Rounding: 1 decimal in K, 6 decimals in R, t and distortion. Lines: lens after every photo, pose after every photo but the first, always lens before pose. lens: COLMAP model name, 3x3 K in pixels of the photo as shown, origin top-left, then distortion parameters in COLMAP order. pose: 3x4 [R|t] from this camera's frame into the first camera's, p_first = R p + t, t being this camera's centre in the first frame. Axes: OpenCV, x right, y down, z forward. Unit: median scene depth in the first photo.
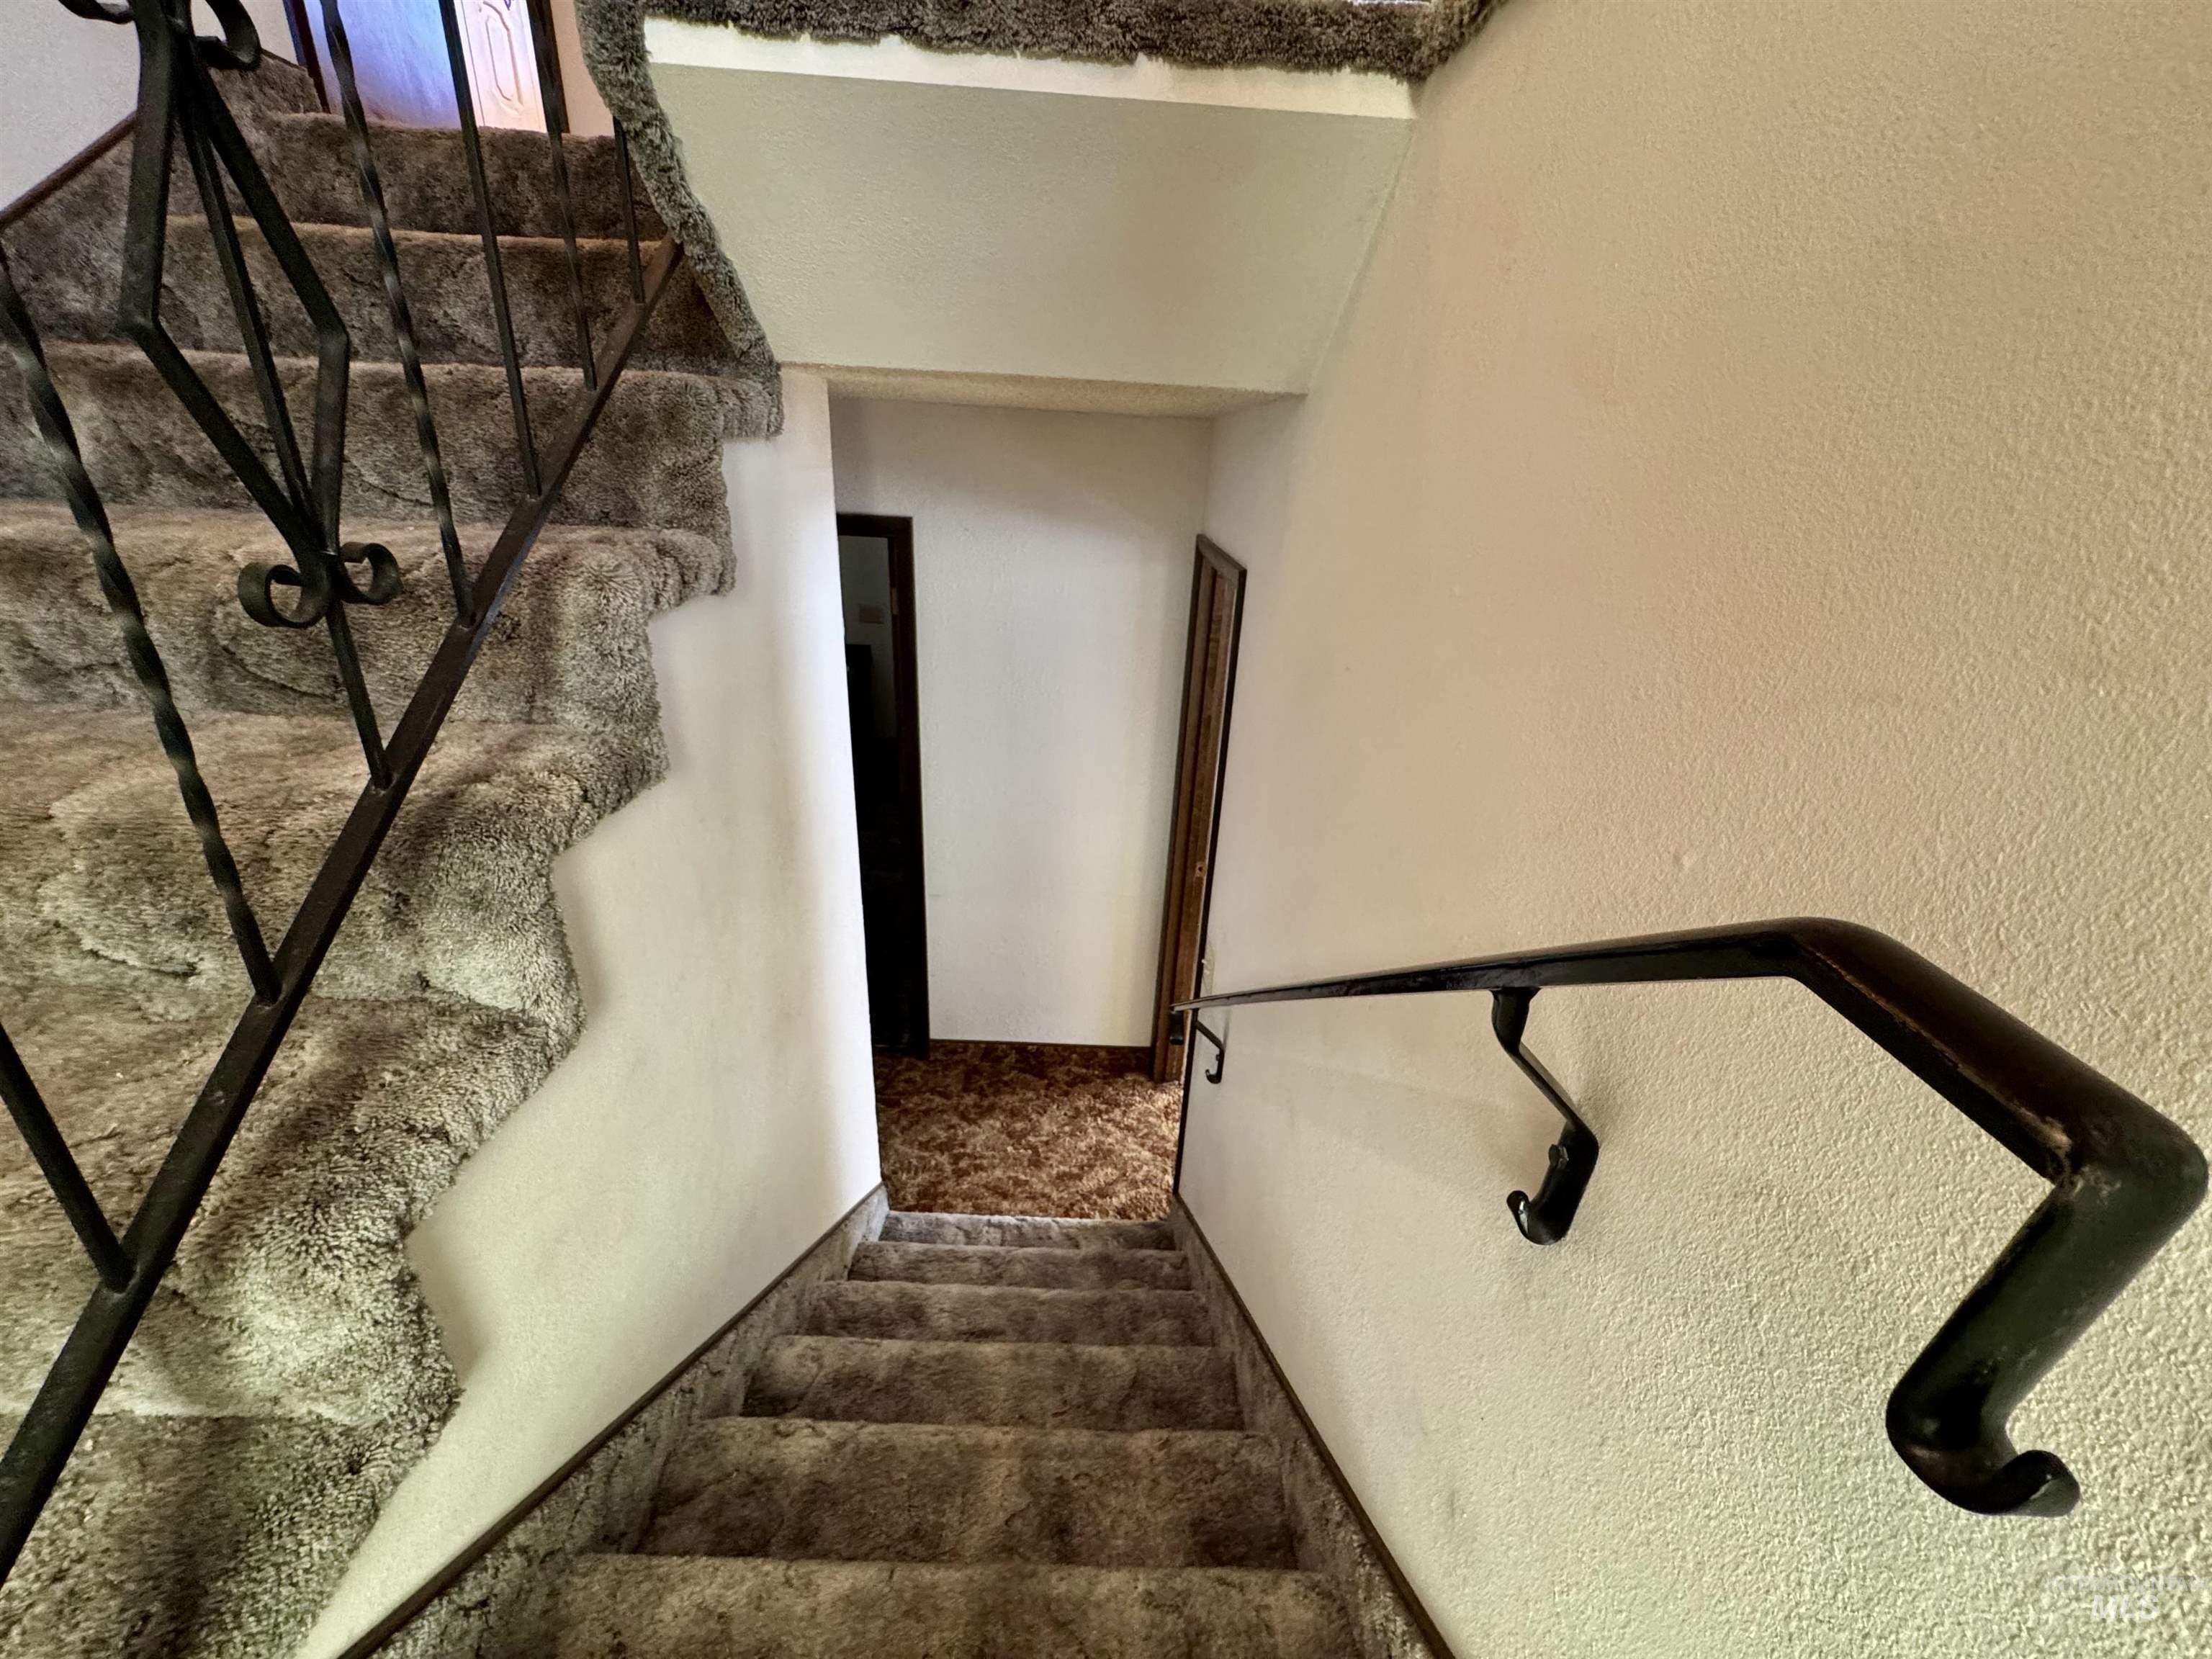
lens RADIAL K [[882.2, 0, 1105.4], [0, 882.2, 833.8], [0, 0, 1]] dist [-0.002008, -0.000046]
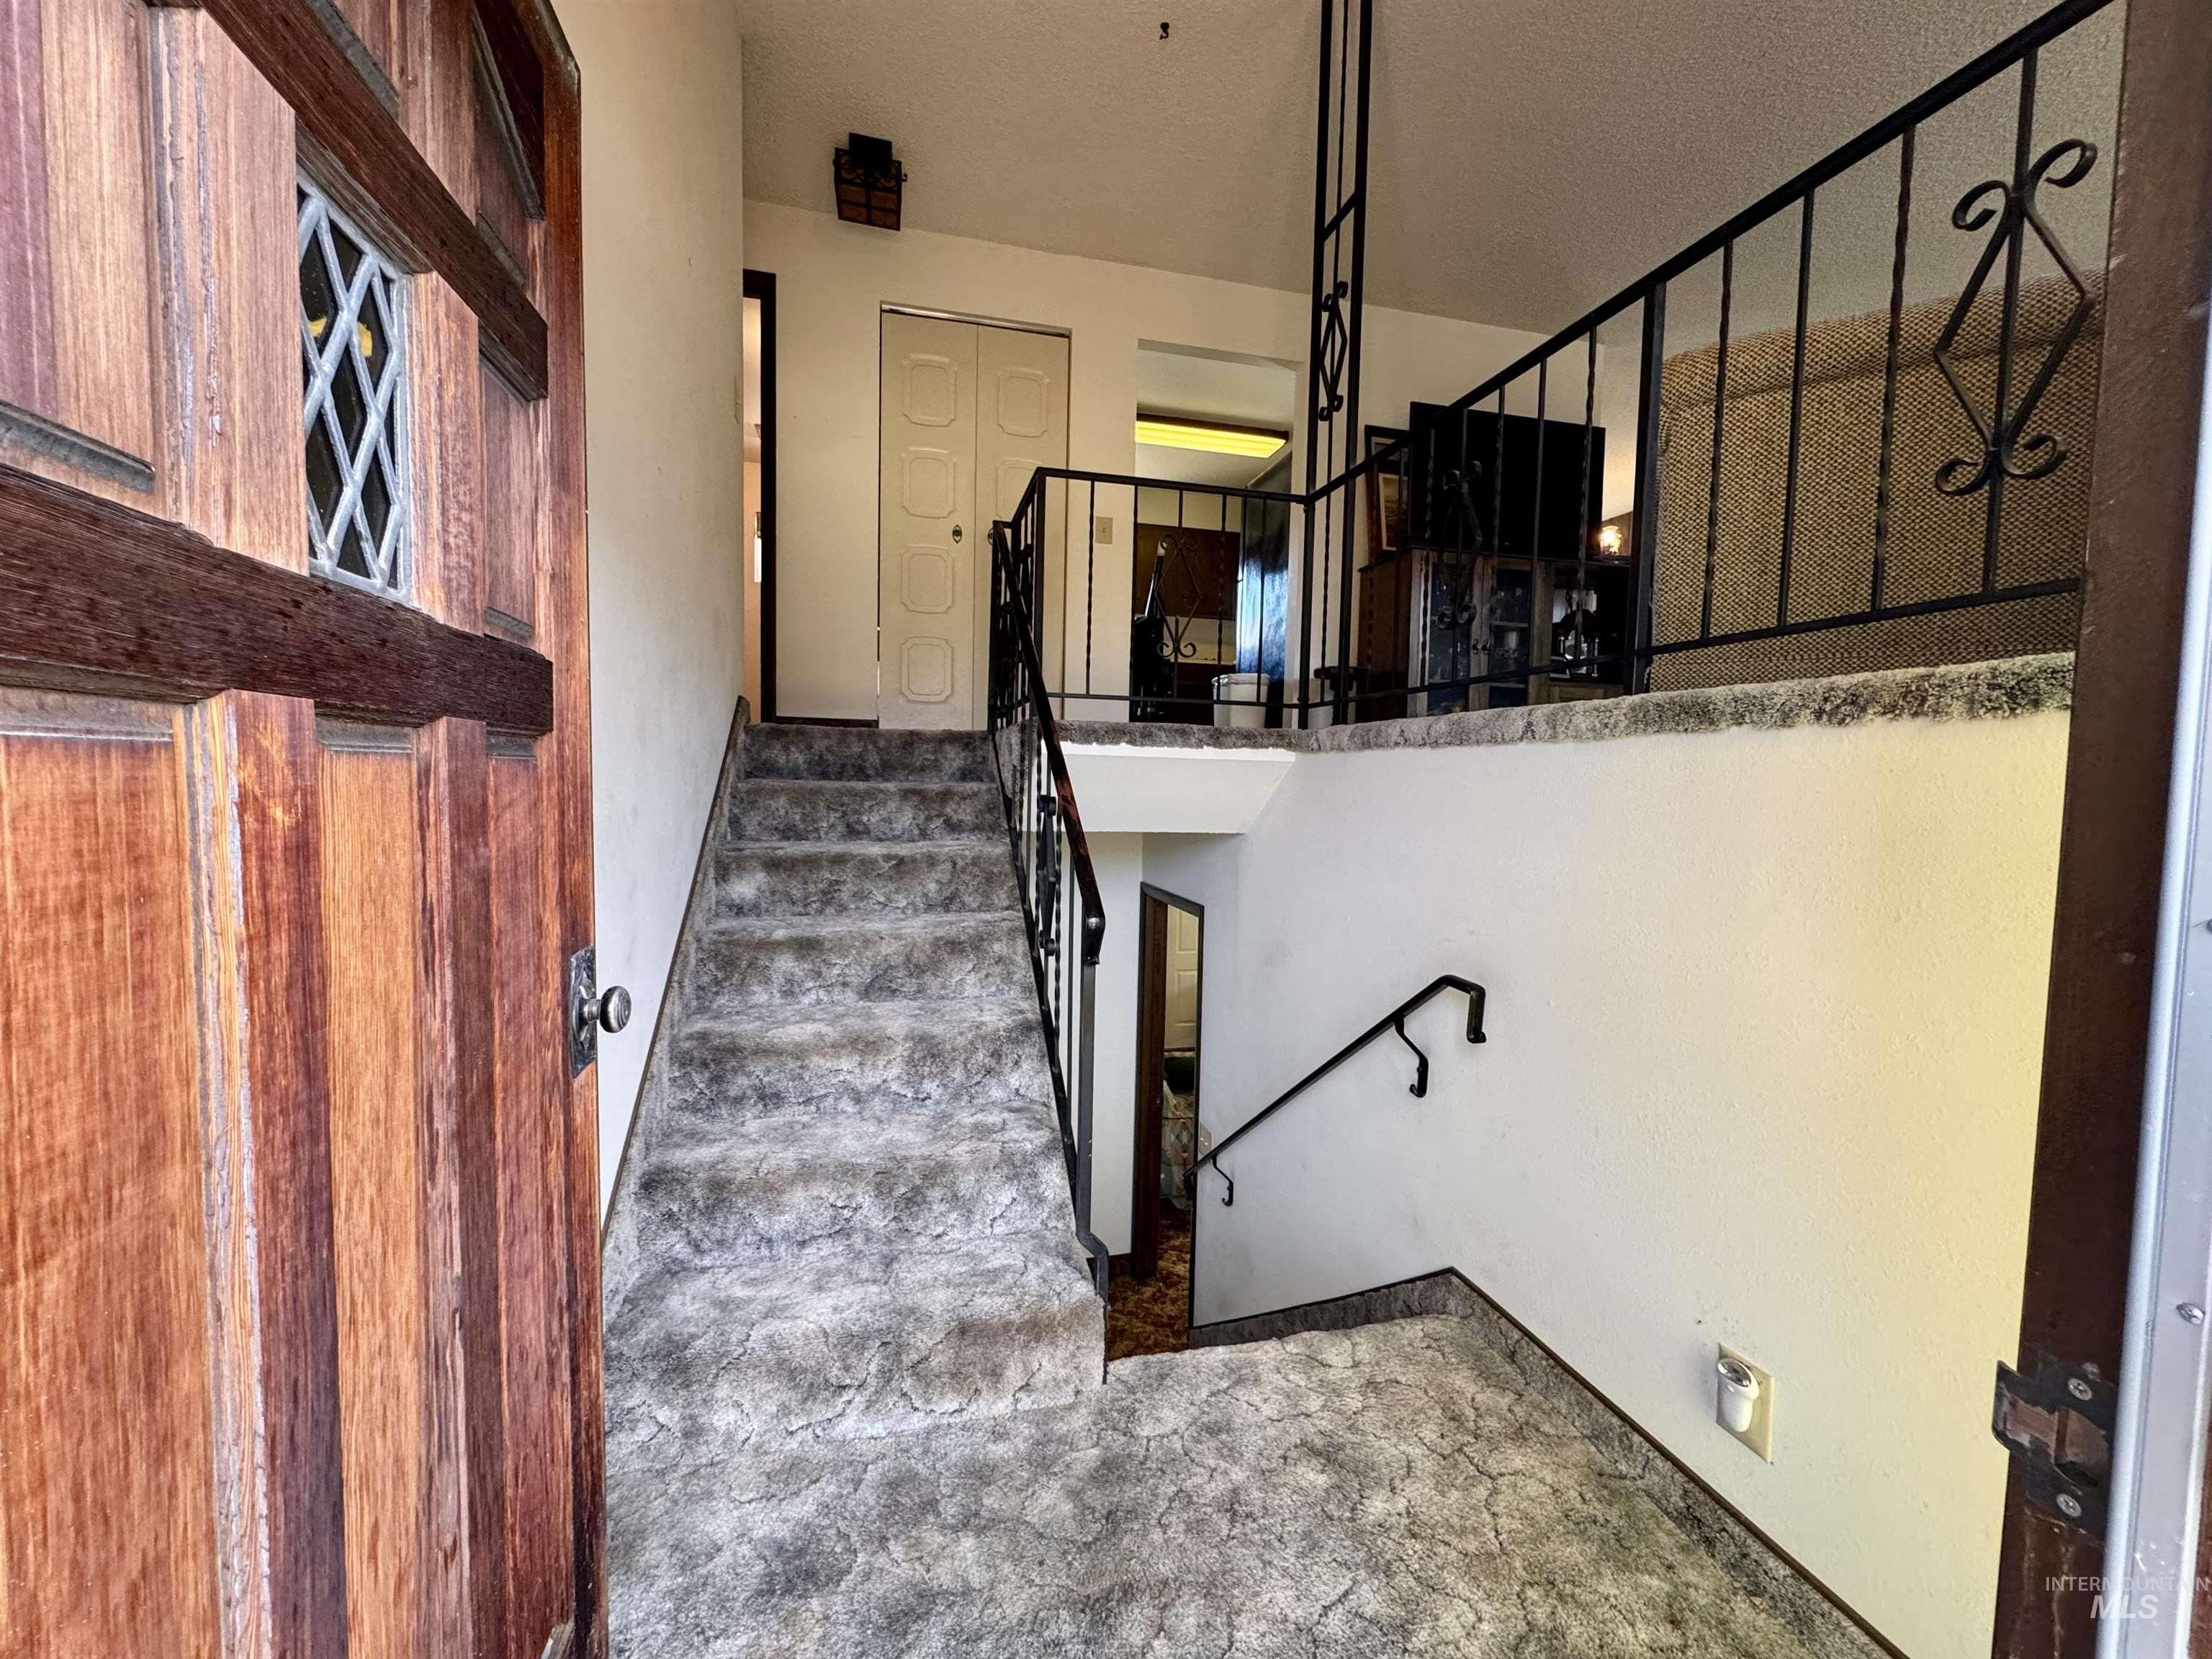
lens RADIAL K [[882.2, 0, 1103.5], [0, 882.2, 827.6], [0, 0, 1]] dist [-0.002008, -0.000046]
pose [[0.972395, -0.041313, 0.229653, -0.798438], [0.117976, 0.936184, -0.331121, 0.242632], [-0.201318, 0.349074, 0.915215, -1.250438]]
